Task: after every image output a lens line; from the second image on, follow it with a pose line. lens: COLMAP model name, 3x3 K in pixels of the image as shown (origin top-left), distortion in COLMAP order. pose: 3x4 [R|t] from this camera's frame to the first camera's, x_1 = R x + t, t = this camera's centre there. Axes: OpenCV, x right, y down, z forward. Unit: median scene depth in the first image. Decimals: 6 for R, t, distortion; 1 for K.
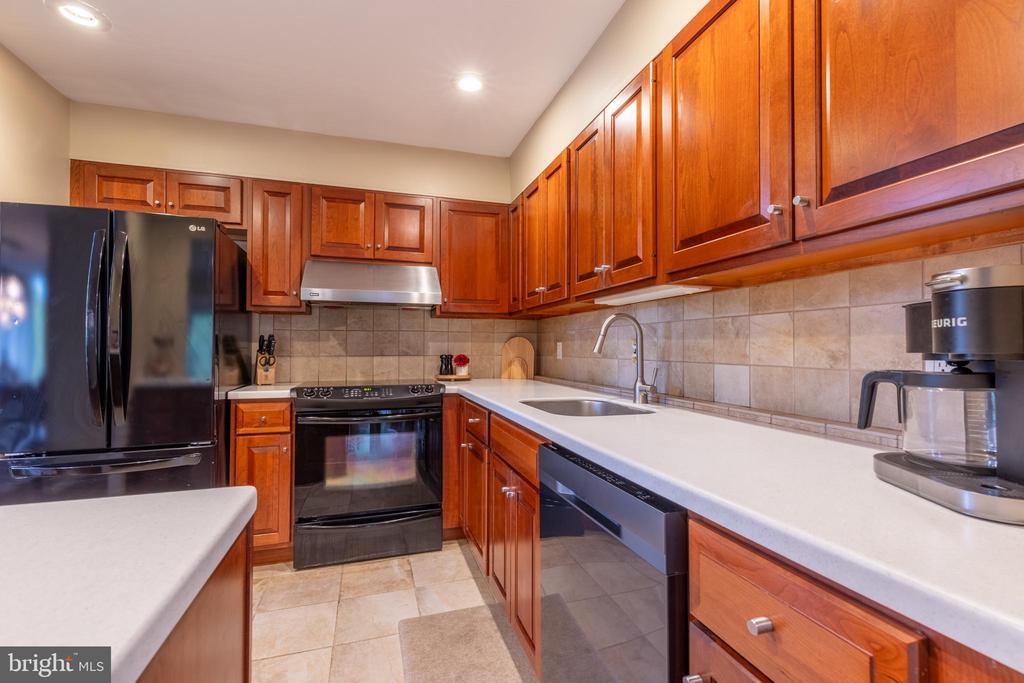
lens RADIAL K [[458.2, 0, 513.3], [0, 458.2, 343.2], [0, 0, 1]] dist [0.000143, -0.000041]
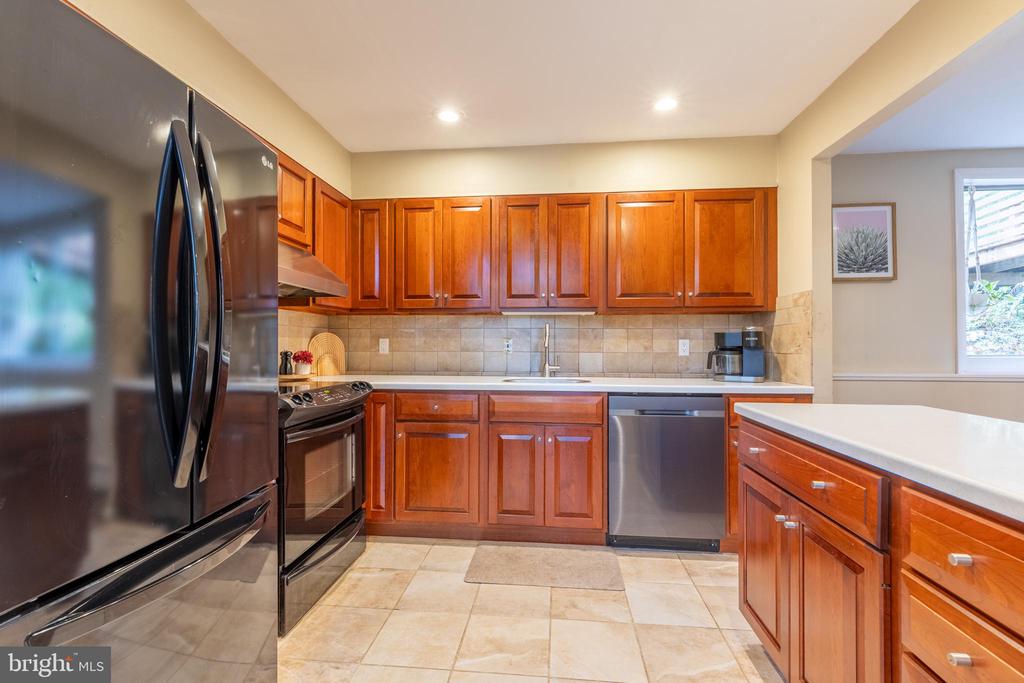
lens RADIAL K [[476.6, 0, 512.0], [0, 476.6, 341.5], [0, 0, 1]] dist [-0.001478, -0.000350]
pose [[0.401140, -0.000317, 0.916017, -1.370006], [-0.009379, 0.999946, 0.004453, -0.006628], [-0.915969, -0.010378, 0.401115, 0.433340]]
